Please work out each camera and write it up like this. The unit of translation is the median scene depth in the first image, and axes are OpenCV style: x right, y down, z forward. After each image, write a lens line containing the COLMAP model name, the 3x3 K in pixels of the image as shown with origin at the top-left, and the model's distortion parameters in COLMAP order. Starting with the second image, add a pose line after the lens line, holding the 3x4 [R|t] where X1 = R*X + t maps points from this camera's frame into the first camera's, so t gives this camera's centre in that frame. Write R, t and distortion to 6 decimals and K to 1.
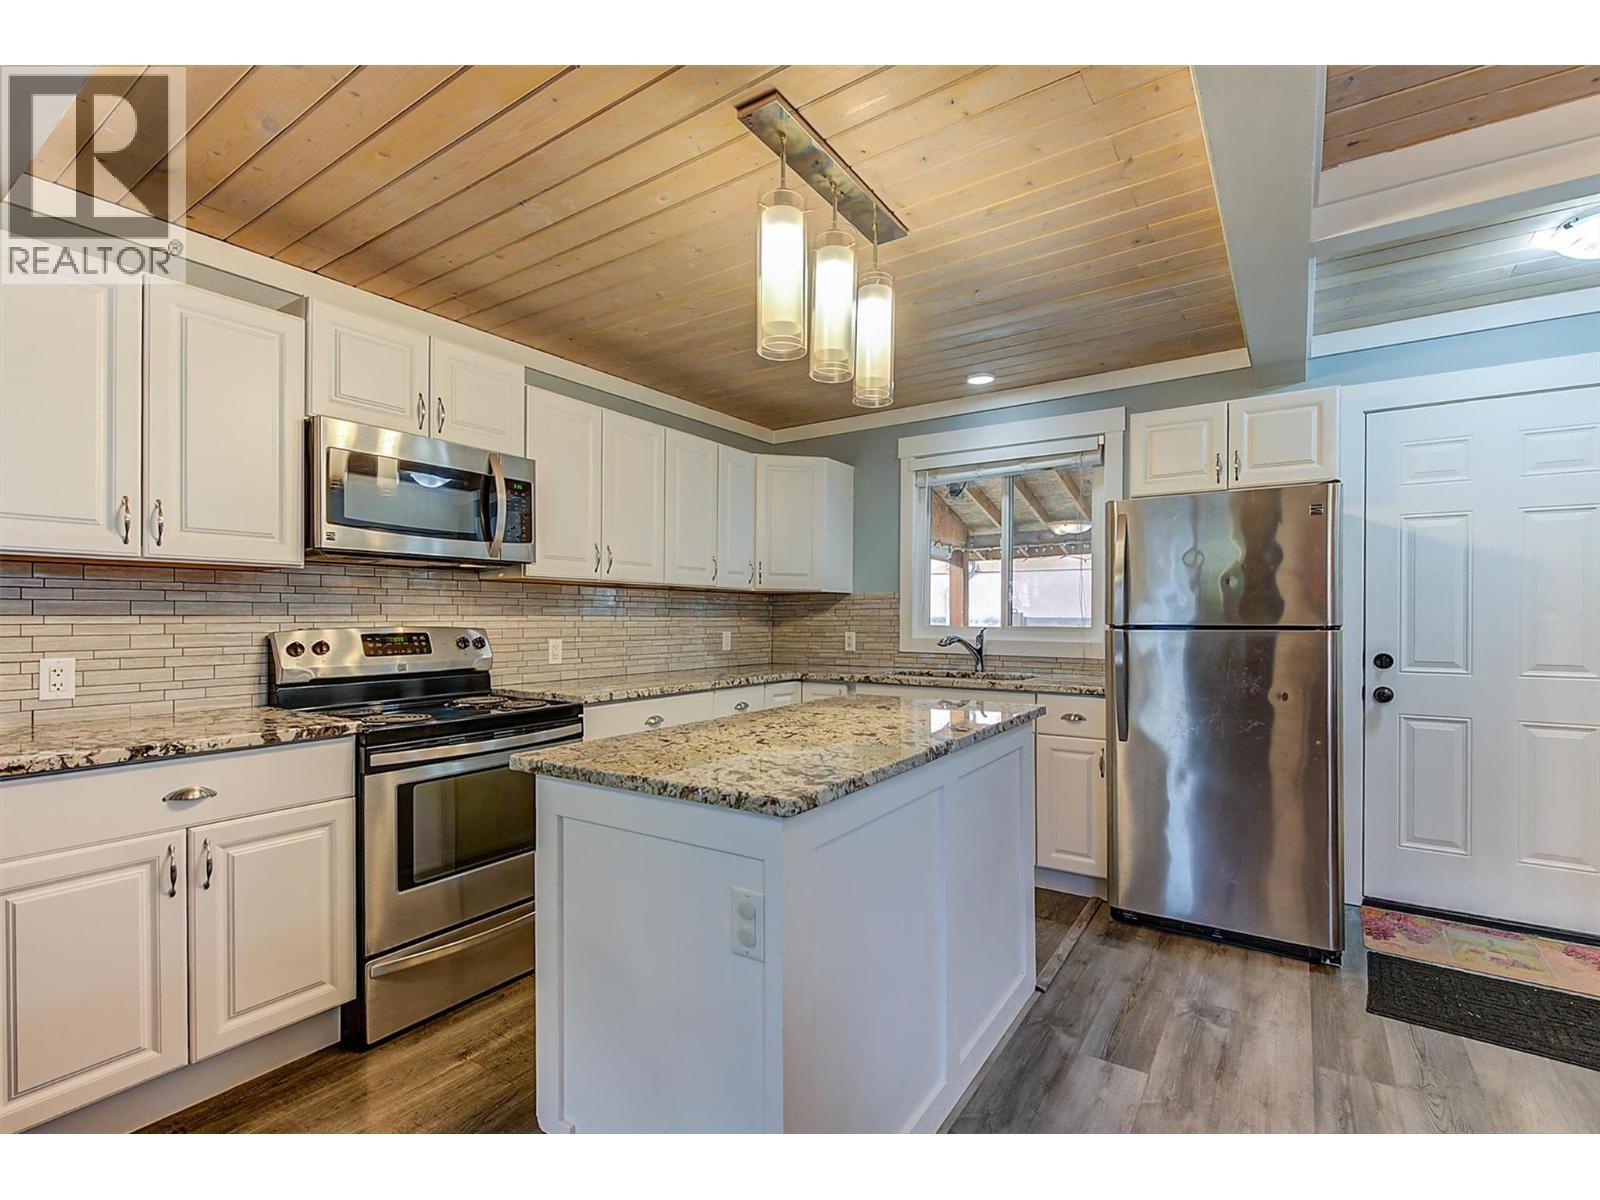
lens RADIAL K [[731.4, 0, 803.8], [0, 731.4, 627.5], [0, 0, 1]] dist [0.000474, 0.000036]
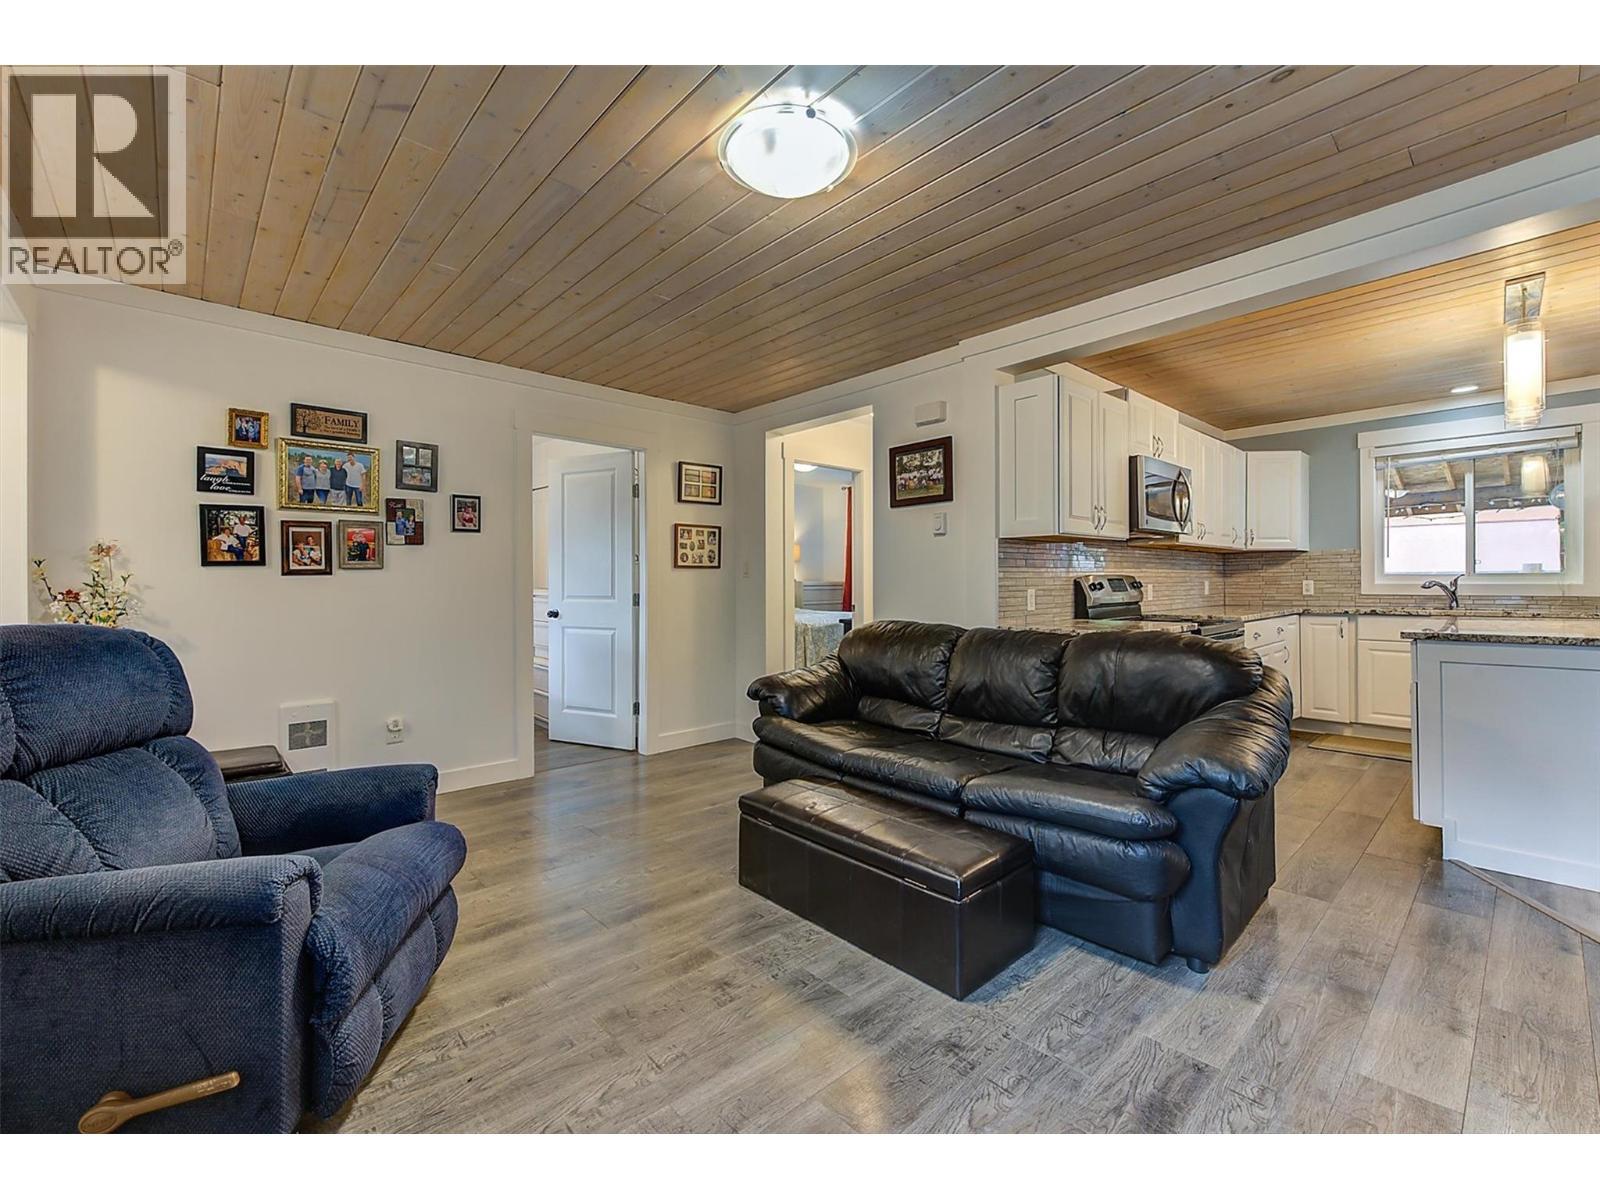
lens RADIAL K [[673.7, 0, 799.4], [0, 673.7, 587.7], [0, 0, 1]] dist [-0.000966, 0.000048]
pose [[0.971795, -0.007600, -0.235704, -0.624188], [0.006678, 0.999967, -0.004711, 0.021676], [0.235732, 0.003004, 0.971813, -0.461517]]
